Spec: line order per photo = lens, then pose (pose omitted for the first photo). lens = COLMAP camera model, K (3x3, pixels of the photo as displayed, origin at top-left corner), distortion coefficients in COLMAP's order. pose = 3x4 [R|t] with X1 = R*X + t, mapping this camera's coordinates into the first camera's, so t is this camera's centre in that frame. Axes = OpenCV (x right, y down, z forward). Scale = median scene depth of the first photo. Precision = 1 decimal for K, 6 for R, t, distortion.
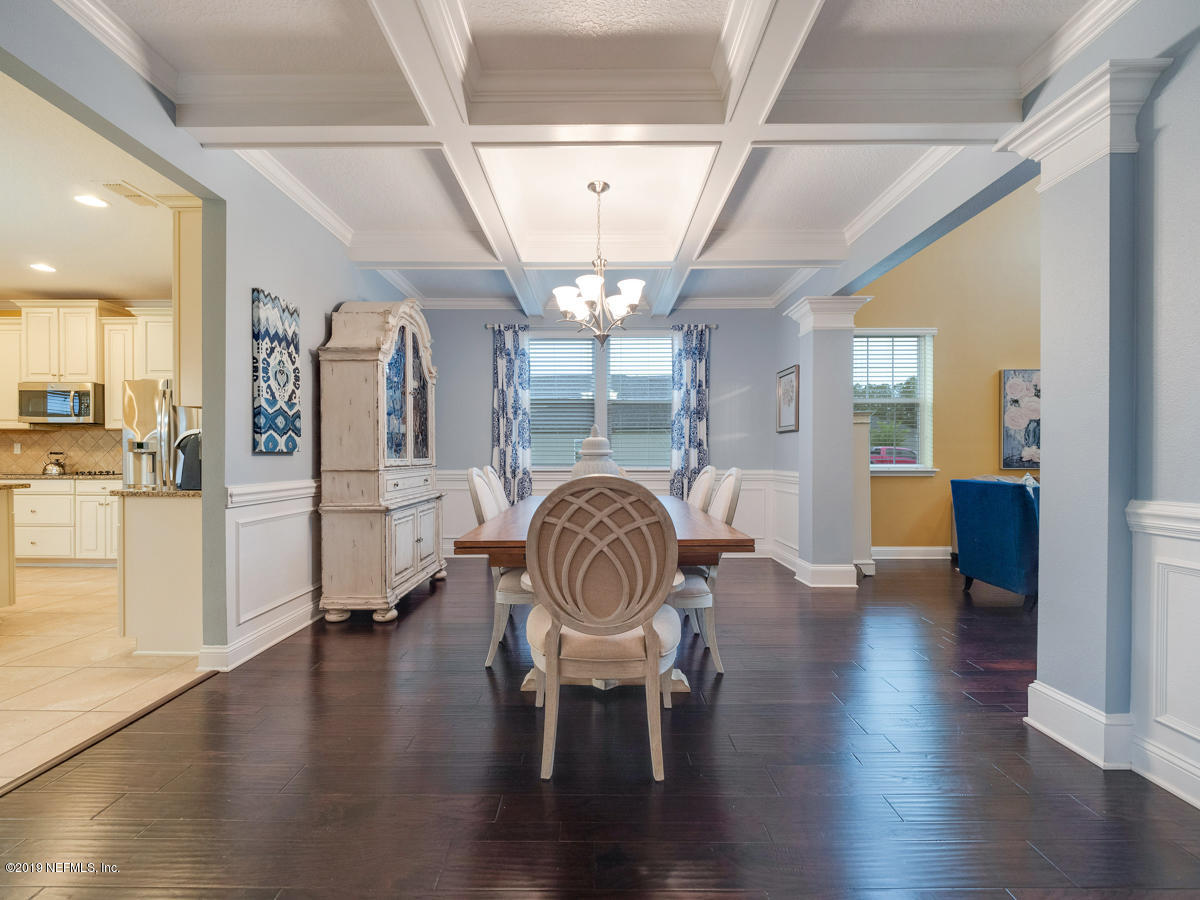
lens RADIAL K [[528.2, 0, 601.6], [0, 528.2, 458.3], [0, 0, 1]] dist [-0.002680, -0.000364]
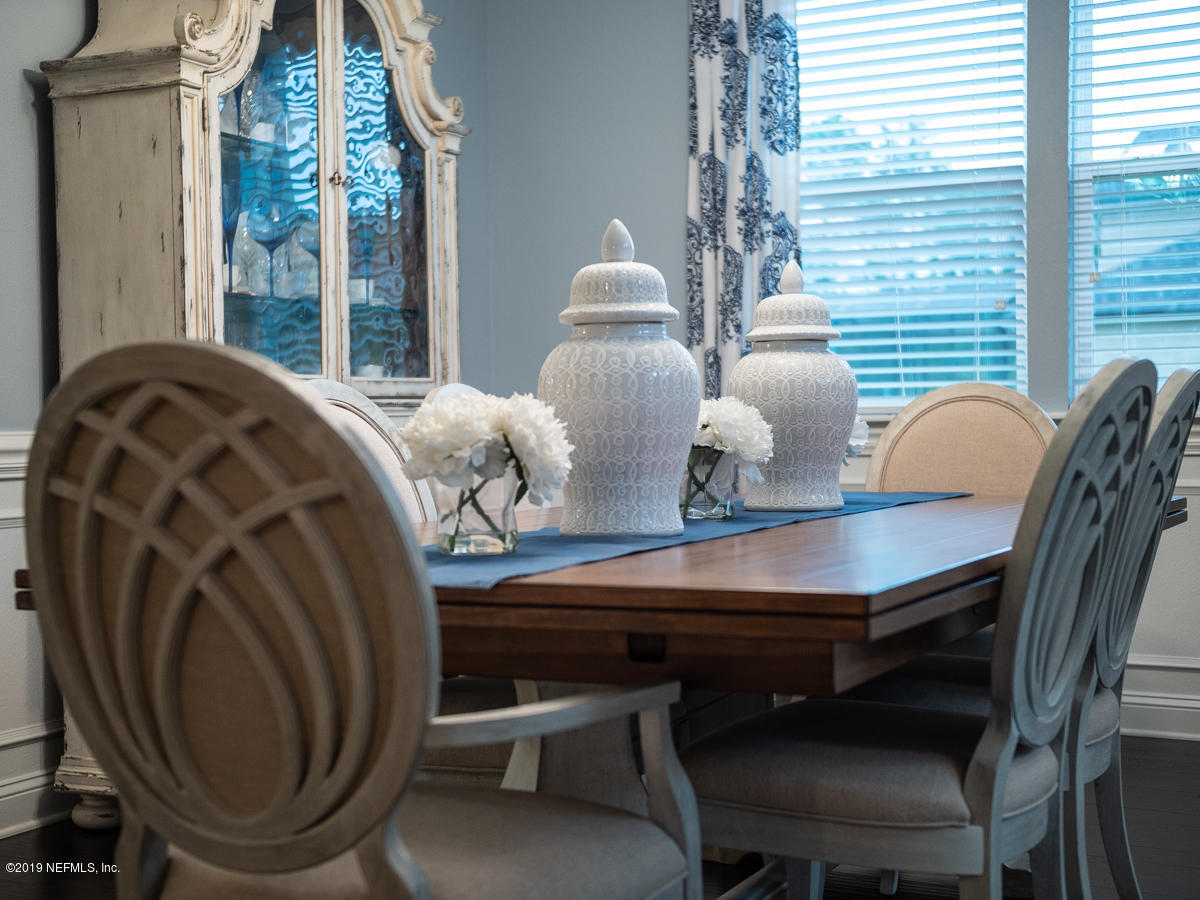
lens RADIAL K [[1747.9, 0, 600.0], [0, 1747.9, 450.0], [0, 0, 1]] dist [0.031611, 0.079625]
pose [[0.892012, -0.004229, -0.451992, 0.337478], [0.011092, 0.999860, 0.012535, 0.041702], [0.451876, -0.016195, 0.891934, 0.098487]]
